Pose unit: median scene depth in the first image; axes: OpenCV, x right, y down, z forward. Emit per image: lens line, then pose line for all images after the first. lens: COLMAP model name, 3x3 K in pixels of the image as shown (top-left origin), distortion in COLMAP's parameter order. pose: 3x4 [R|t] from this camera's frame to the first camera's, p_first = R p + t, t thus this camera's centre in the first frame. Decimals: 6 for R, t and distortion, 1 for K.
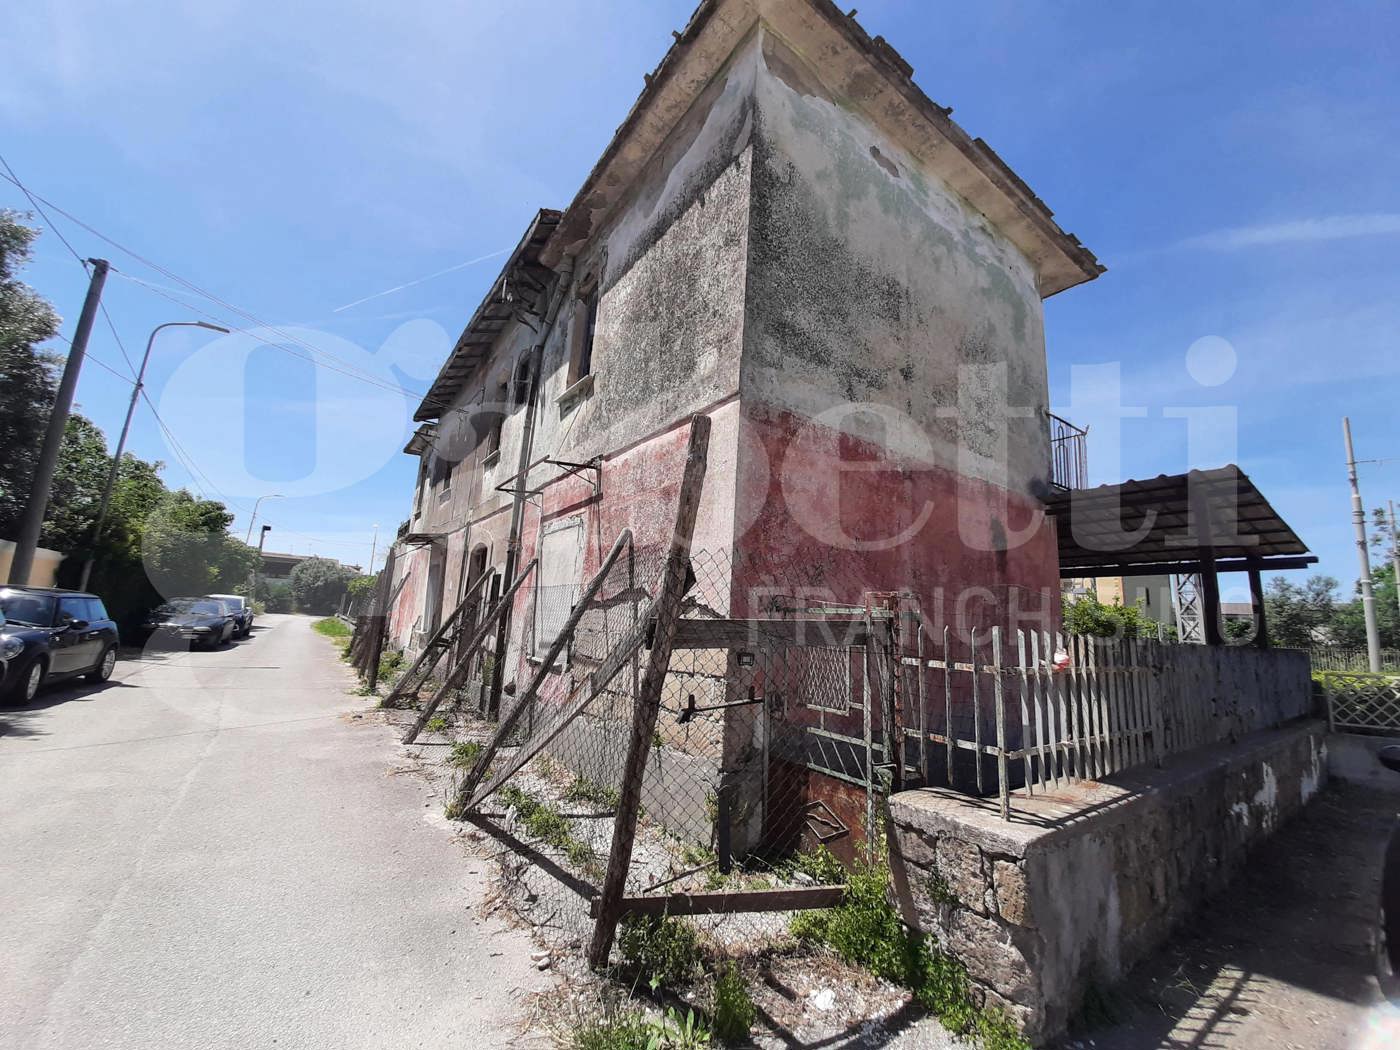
lens RADIAL K [[547.4, 0, 706.8], [0, 547.4, 517.7], [0, 0, 1]] dist [0.015018, -0.010131]
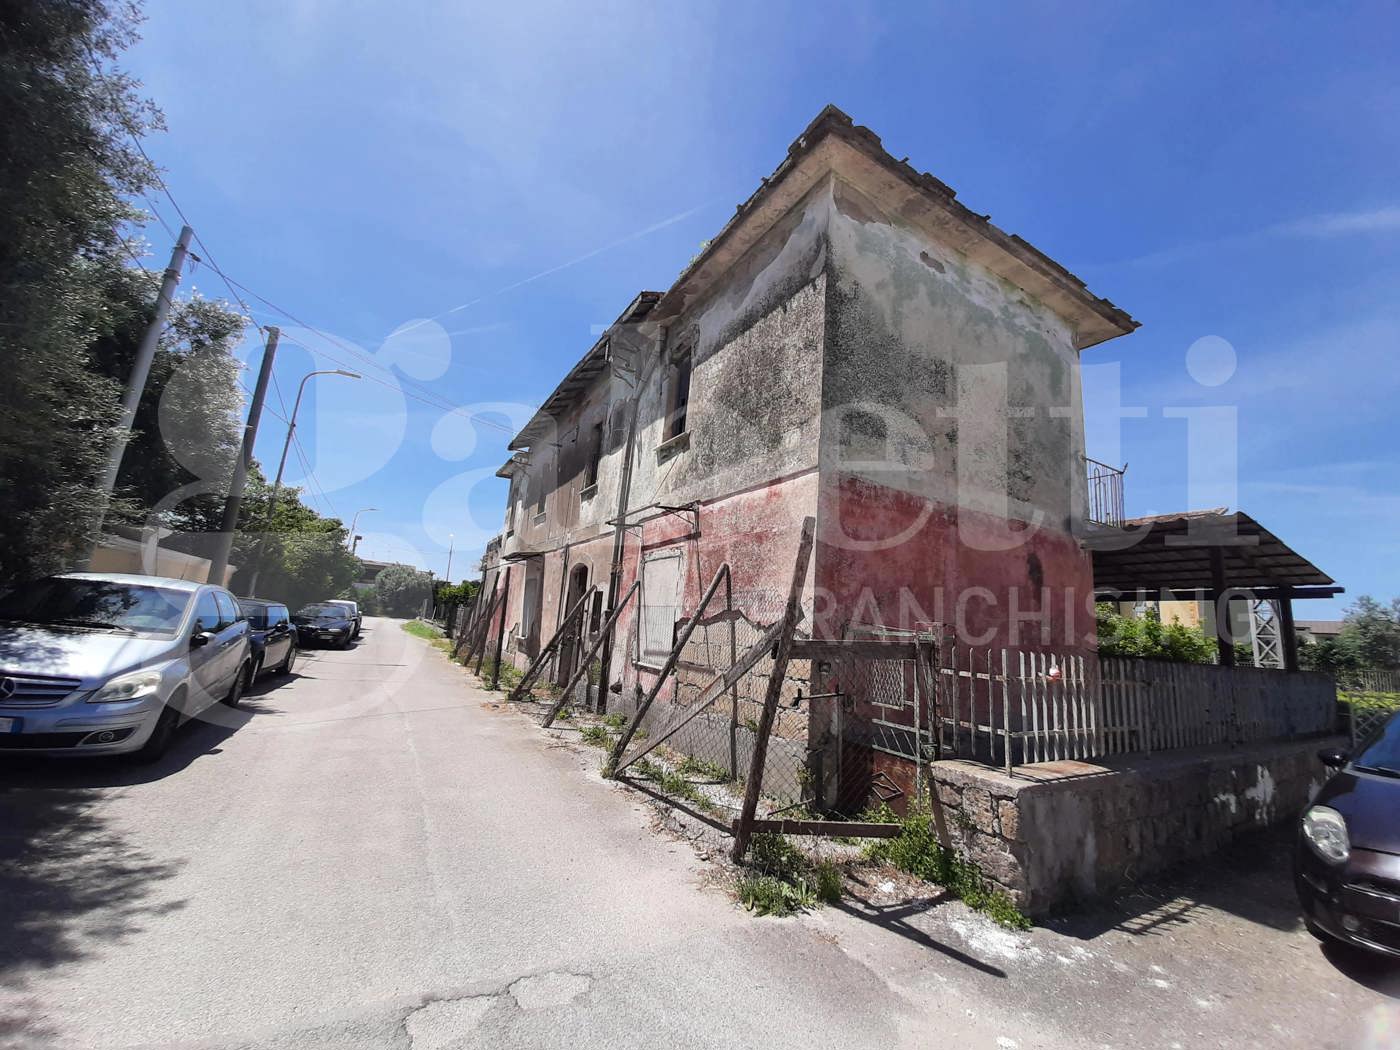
lens RADIAL K [[547.4, 0, 706.8], [0, 547.4, 517.7], [0, 0, 1]] dist [0.015018, -0.010131]
pose [[0.995778, 0.000955, -0.091788, -0.073908], [-0.002294, 0.999892, -0.014485, -0.070908], [0.091764, 0.014634, 0.995673, -0.295126]]
